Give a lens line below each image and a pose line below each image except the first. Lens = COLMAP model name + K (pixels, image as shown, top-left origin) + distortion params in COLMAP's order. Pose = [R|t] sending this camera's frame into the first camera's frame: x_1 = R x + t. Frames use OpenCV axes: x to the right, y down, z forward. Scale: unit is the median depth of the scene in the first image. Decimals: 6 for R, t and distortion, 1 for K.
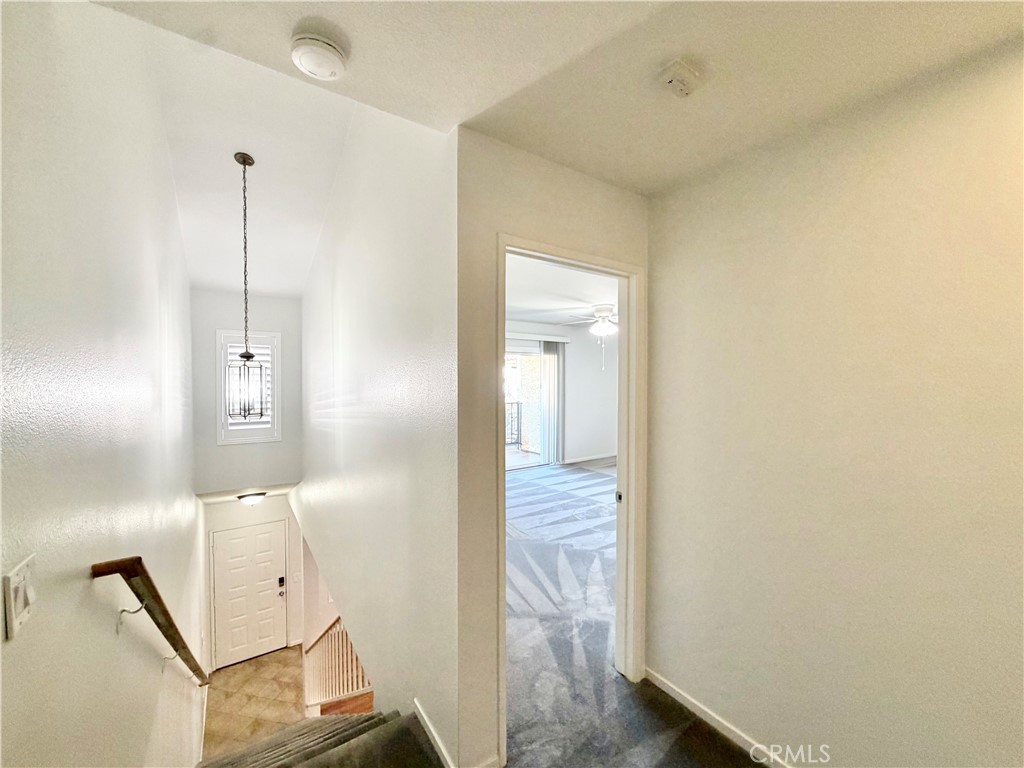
lens RADIAL K [[407.6, 0, 509.3], [0, 407.6, 385.3], [0, 0, 1]] dist [-0.000872, -0.000001]
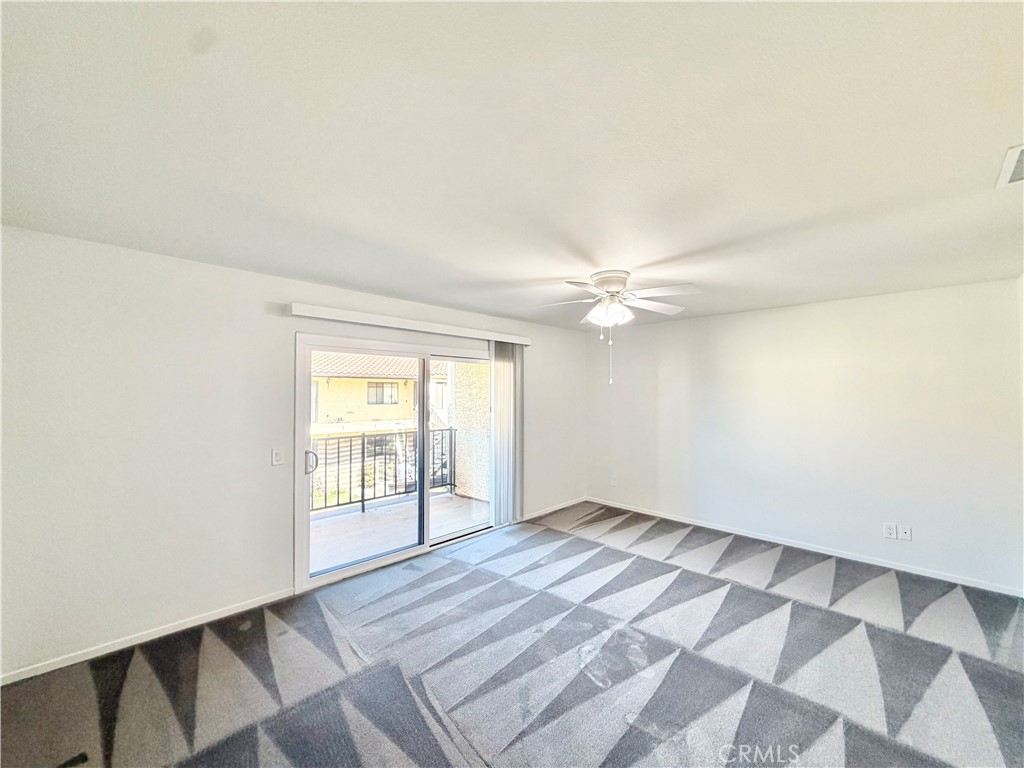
lens RADIAL K [[407.6, 0, 509.3], [0, 407.6, 385.3], [0, 0, 1]] dist [-0.000872, -0.000001]
pose [[0.982109, 0.000810, 0.188311, -0.018426], [0.006406, 0.999268, -0.037707, -0.010926], [-0.188204, 0.038239, 0.981385, 0.348498]]
